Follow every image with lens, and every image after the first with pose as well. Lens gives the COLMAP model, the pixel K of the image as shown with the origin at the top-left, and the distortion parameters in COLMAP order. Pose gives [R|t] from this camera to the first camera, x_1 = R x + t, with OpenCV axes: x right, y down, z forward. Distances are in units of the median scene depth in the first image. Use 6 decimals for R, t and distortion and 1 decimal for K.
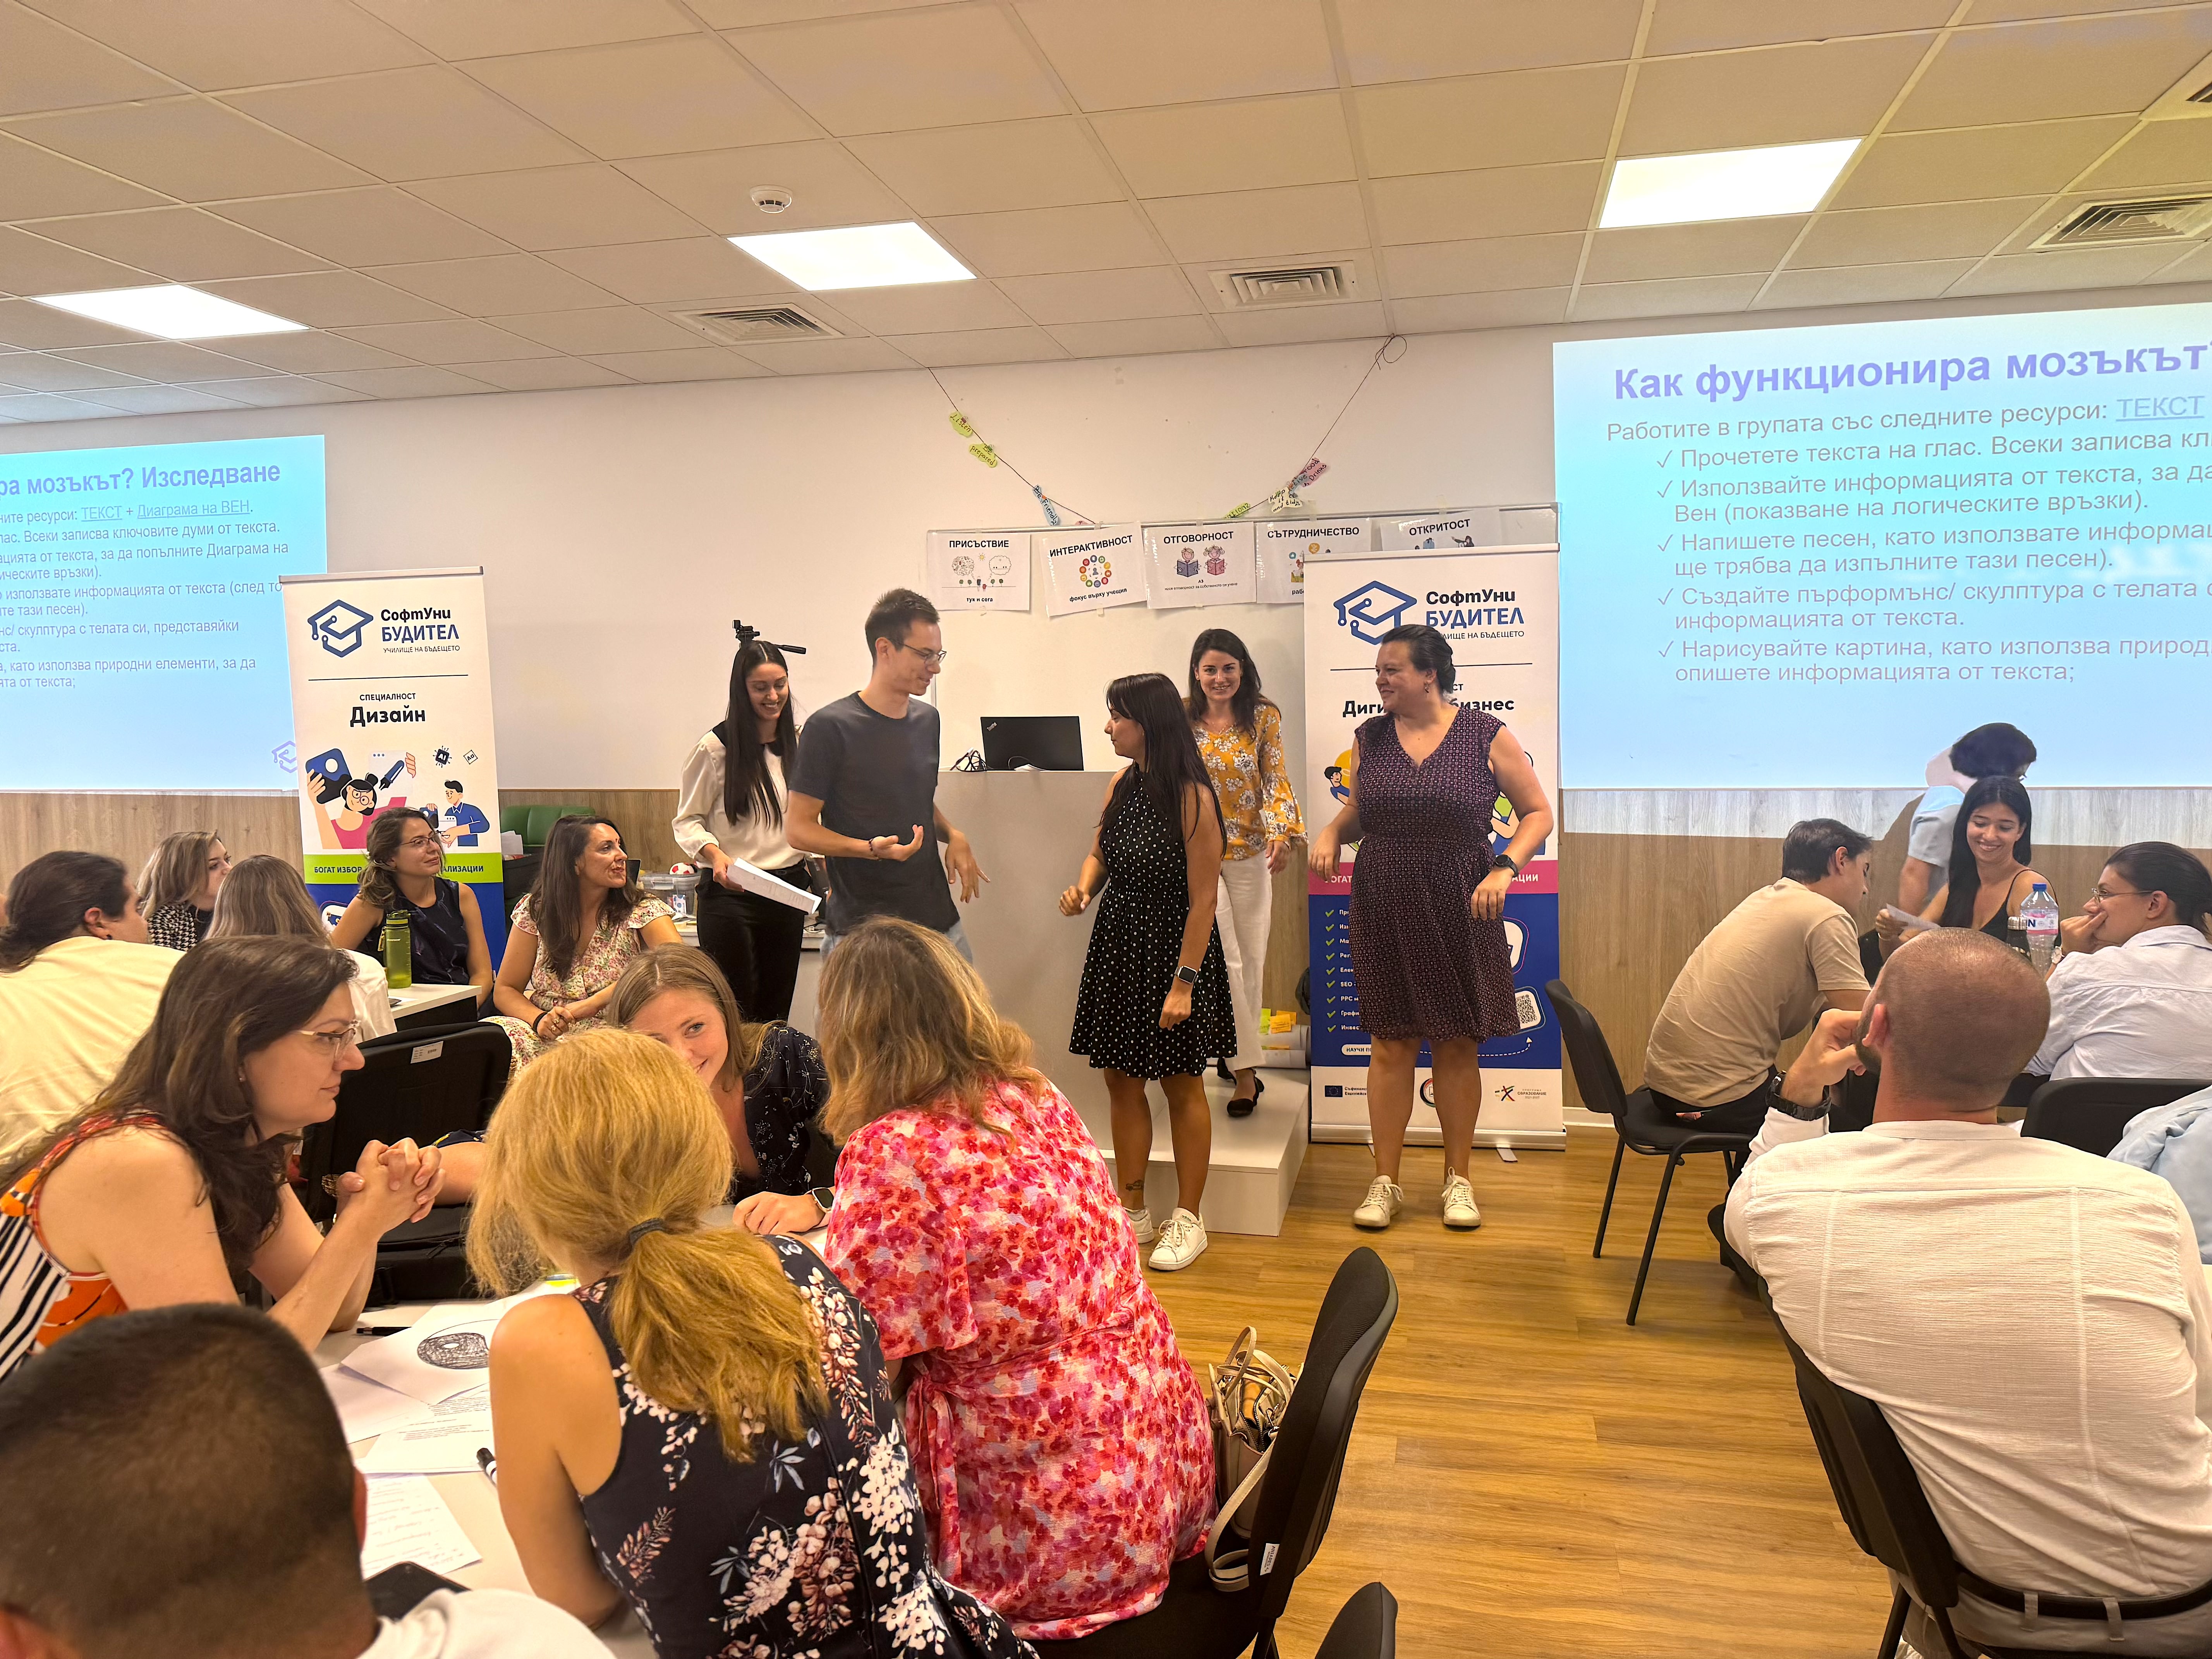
lens RADIAL K [[1543.6, 0, 1099.2], [0, 1543.6, 813.8], [0, 0, 1]] dist [0.132860, -0.200738]
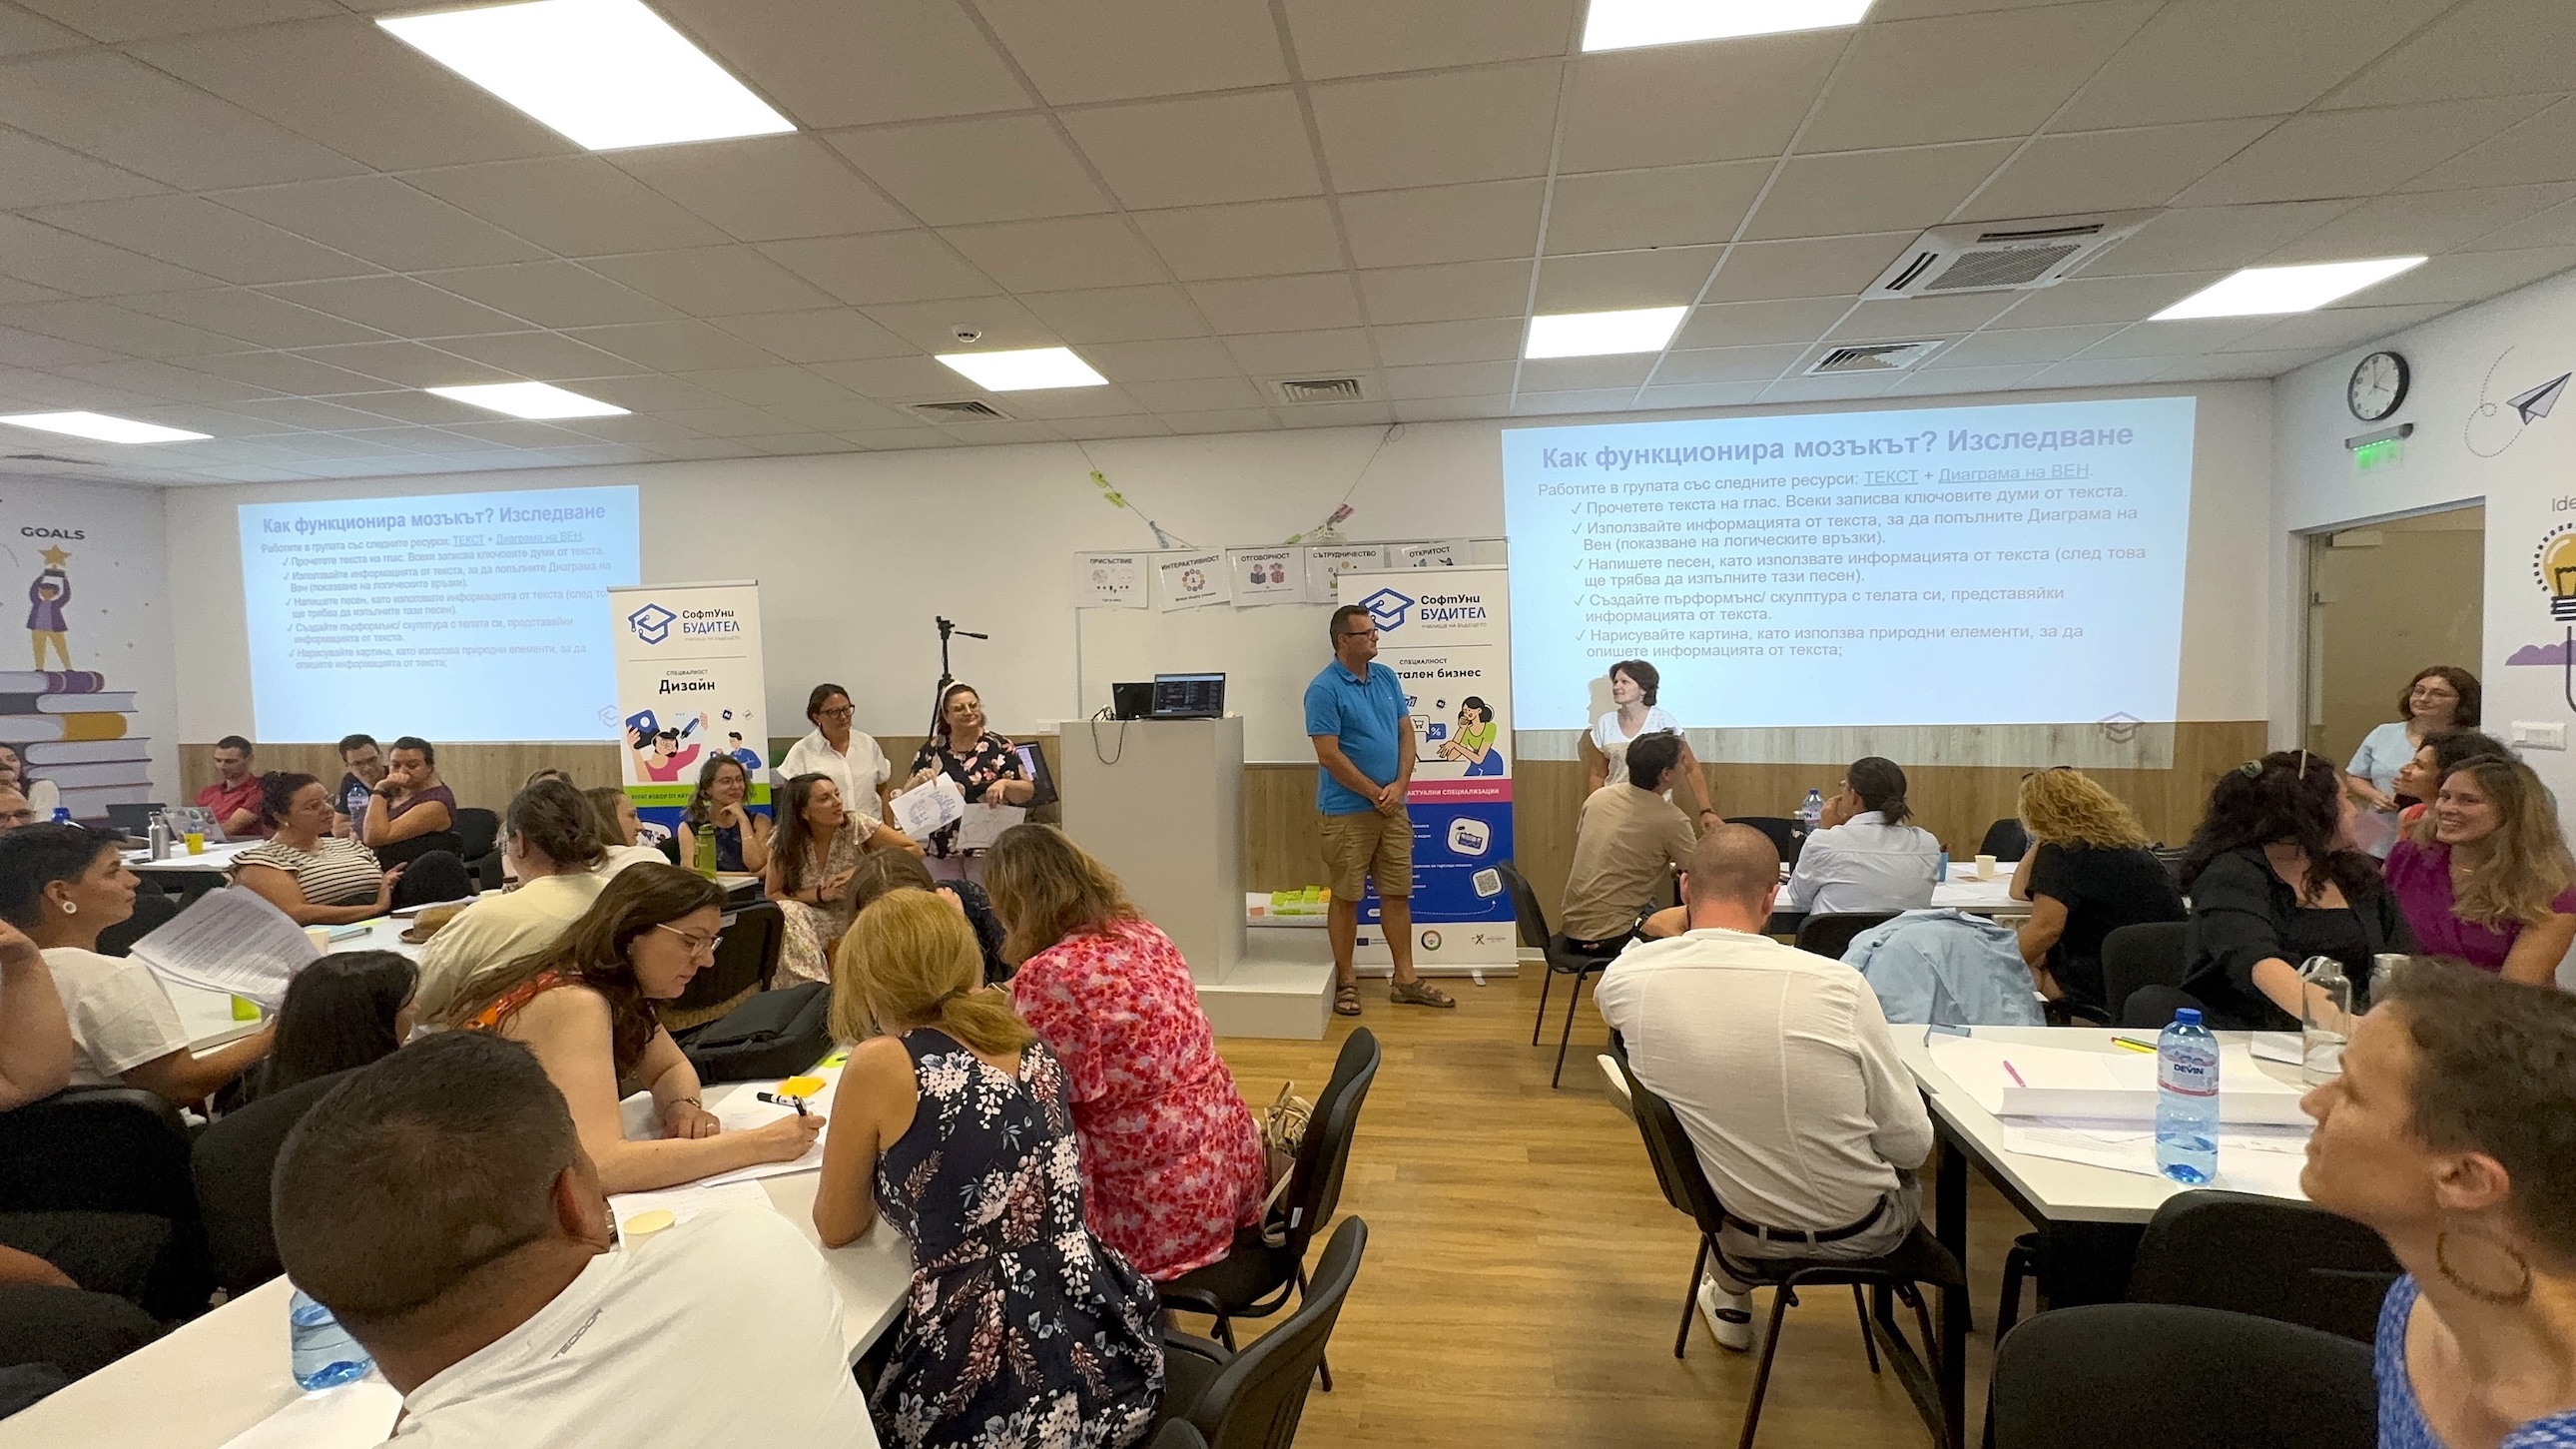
lens RADIAL K [[1140.2, 0, 1288.0], [0, 1140.2, 724.5], [0, 0, 1]] dist [0.002244, -0.000180]
pose [[0.997337, -0.009141, 0.072354, 0.007524], [0.010866, 0.999665, -0.023484, 0.001505], [-0.072116, 0.024208, 0.997102, -0.052623]]
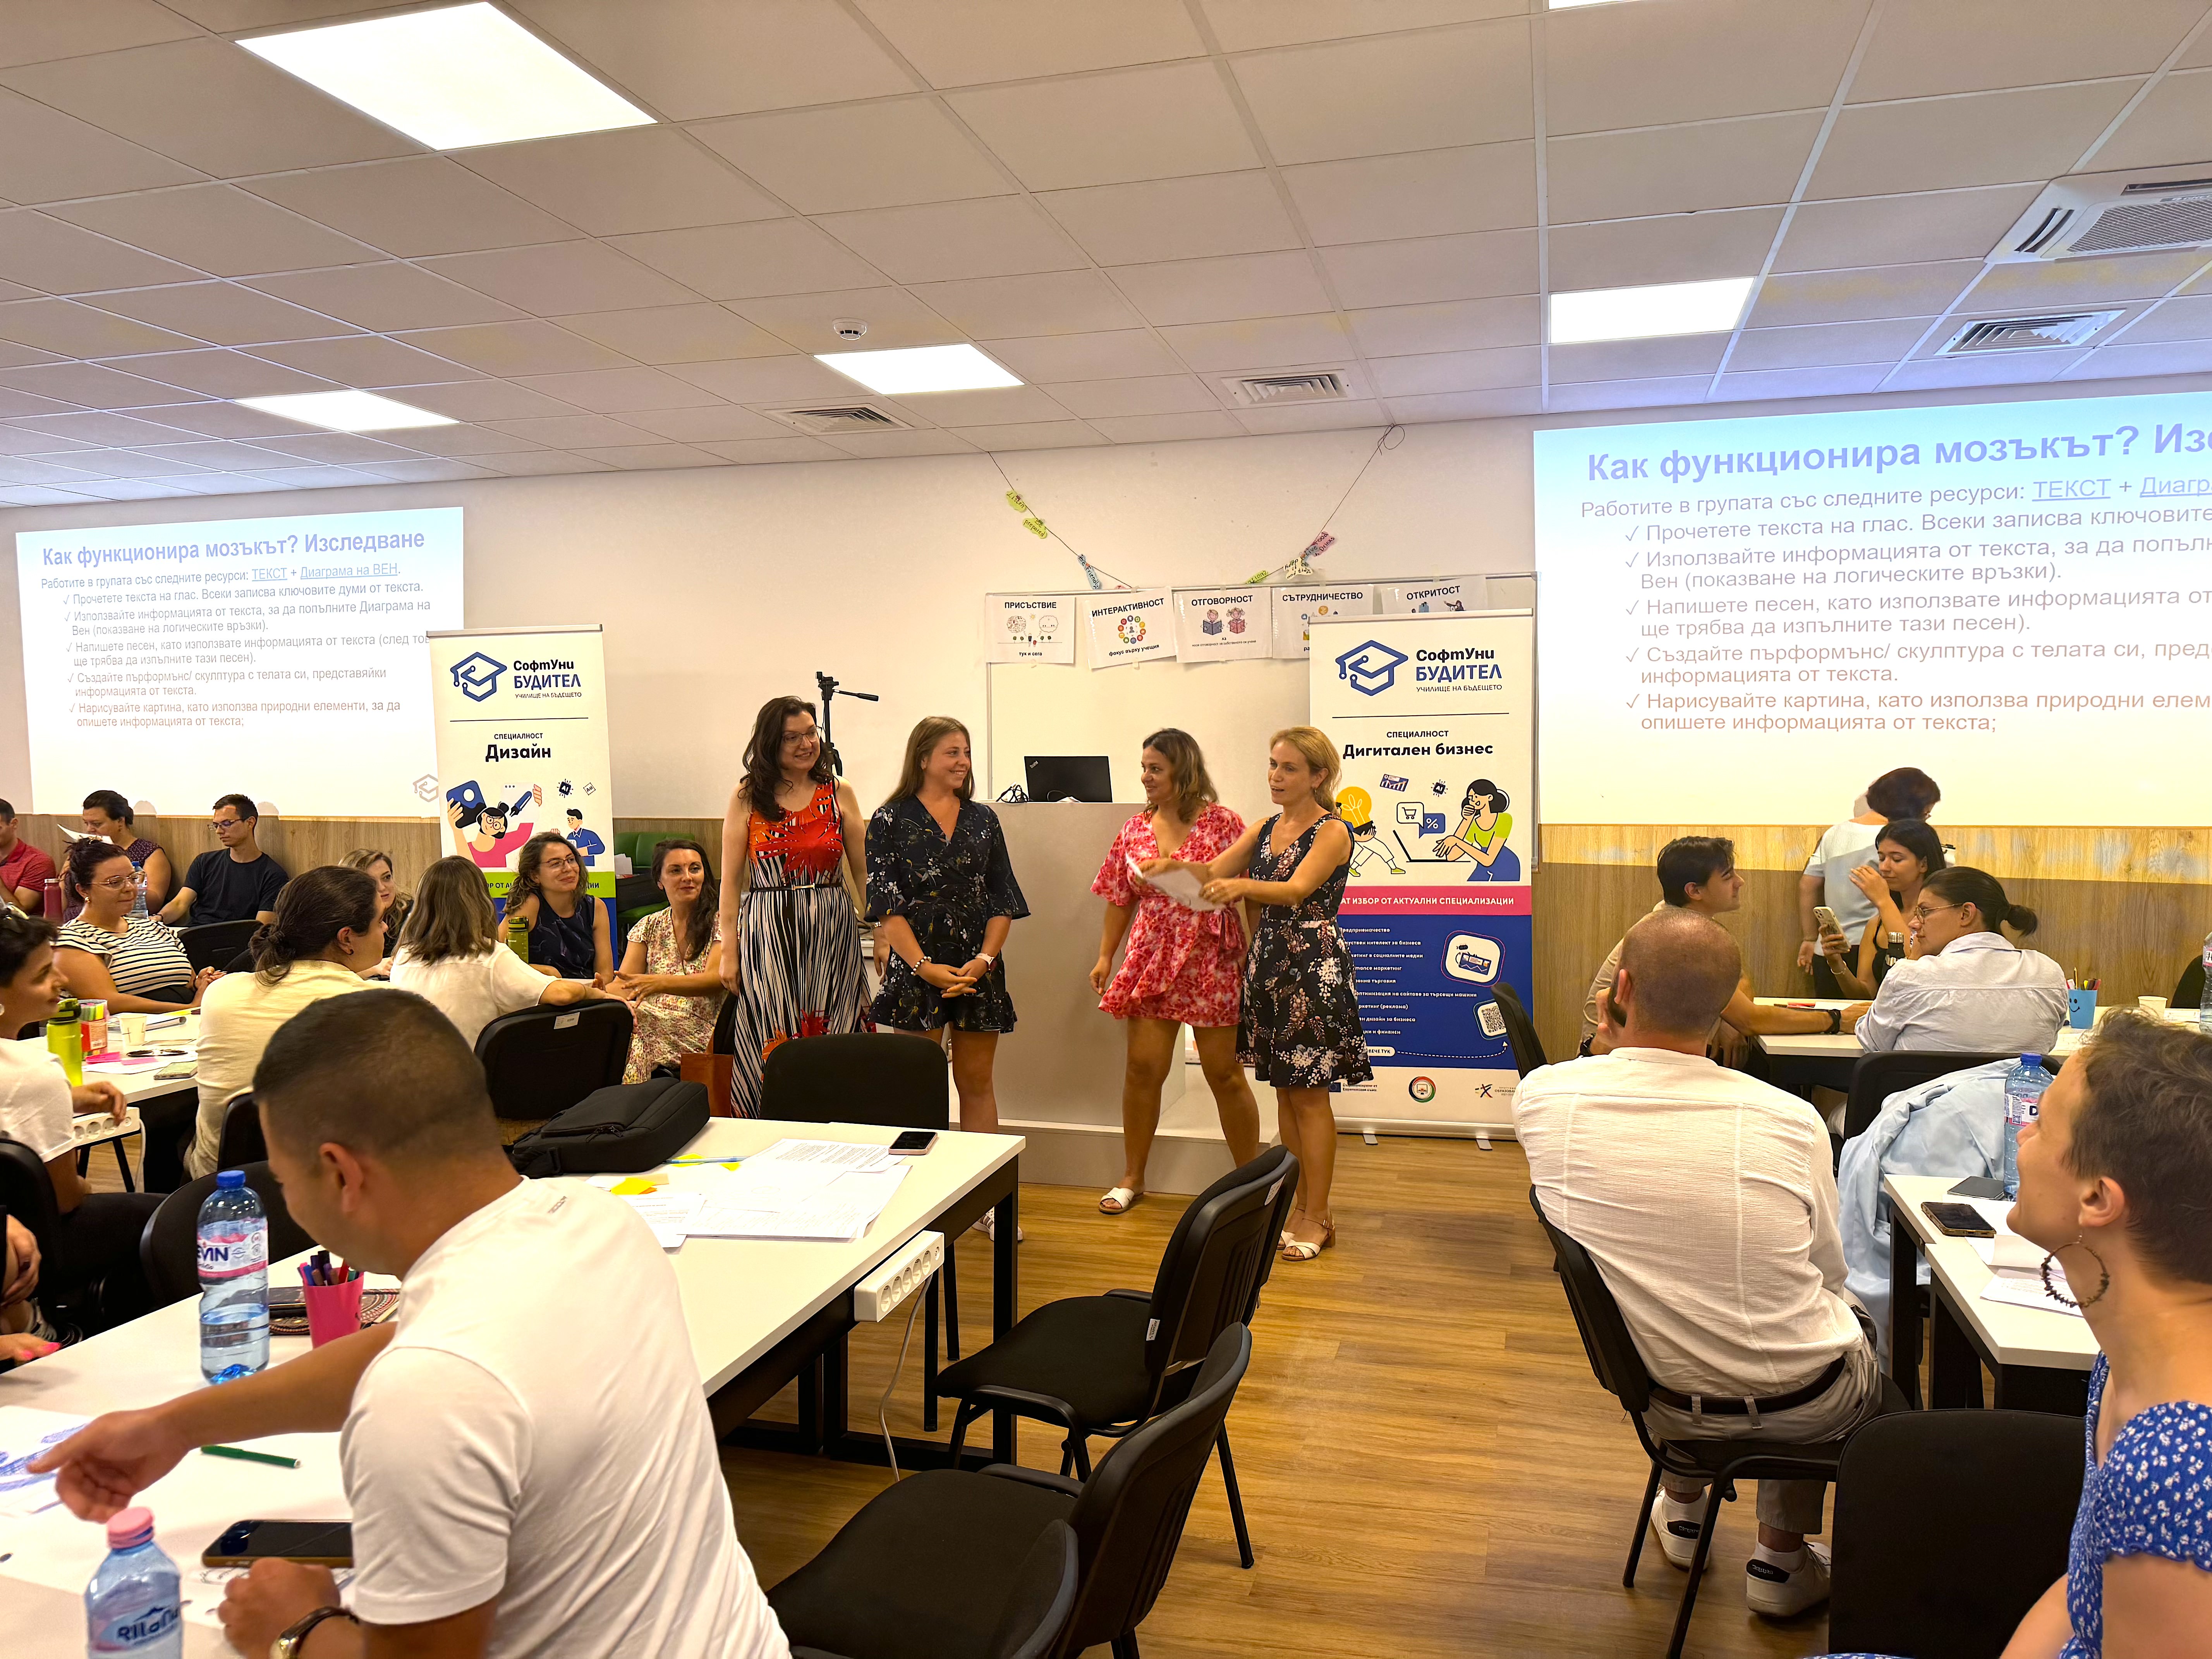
lens RADIAL K [[1567.7, 0, 1119.6], [0, 1567.7, 841.3], [0, 0, 1]] dist [0.167920, -0.299372]
pose [[0.999073, 0.008900, -0.042129, 0.041491], [-0.009343, 0.999903, -0.010344, 0.011634], [0.042033, 0.010728, 0.999059, -0.163452]]
